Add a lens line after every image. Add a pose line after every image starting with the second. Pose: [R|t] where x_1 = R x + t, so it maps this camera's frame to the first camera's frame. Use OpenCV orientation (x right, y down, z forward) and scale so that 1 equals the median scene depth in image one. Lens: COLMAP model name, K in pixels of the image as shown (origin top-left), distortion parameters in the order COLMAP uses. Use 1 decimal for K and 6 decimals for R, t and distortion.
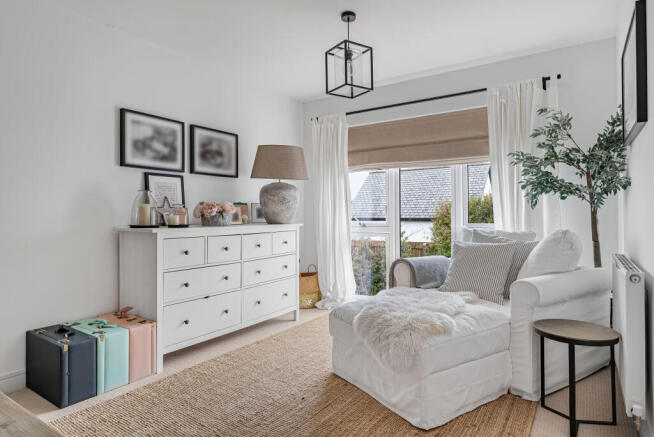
lens RADIAL K [[385.0, 0, 328.9], [0, 385.0, 216.6], [0, 0, 1]] dist [0.000888, 0.000423]
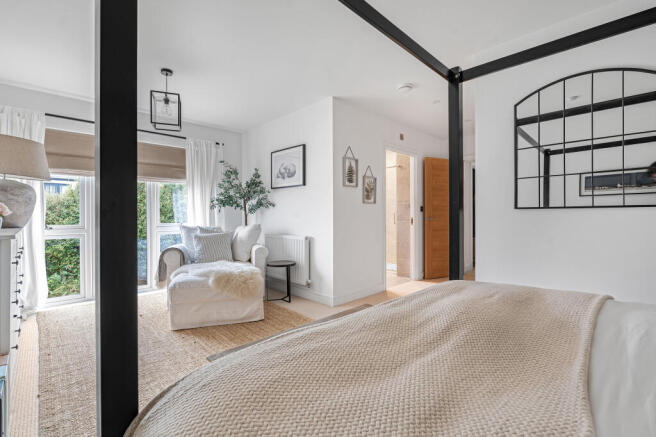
lens RADIAL K [[295.8, 0, 329.8], [0, 295.8, 217.7], [0, 0, 1]] dist [-0.001561, 0.000069]
pose [[0.201401, -0.004951, 0.979496, -0.671026], [0.000909, 0.999988, 0.004867, -0.006172], [-0.979508, -0.000090, 0.201403, 0.167113]]
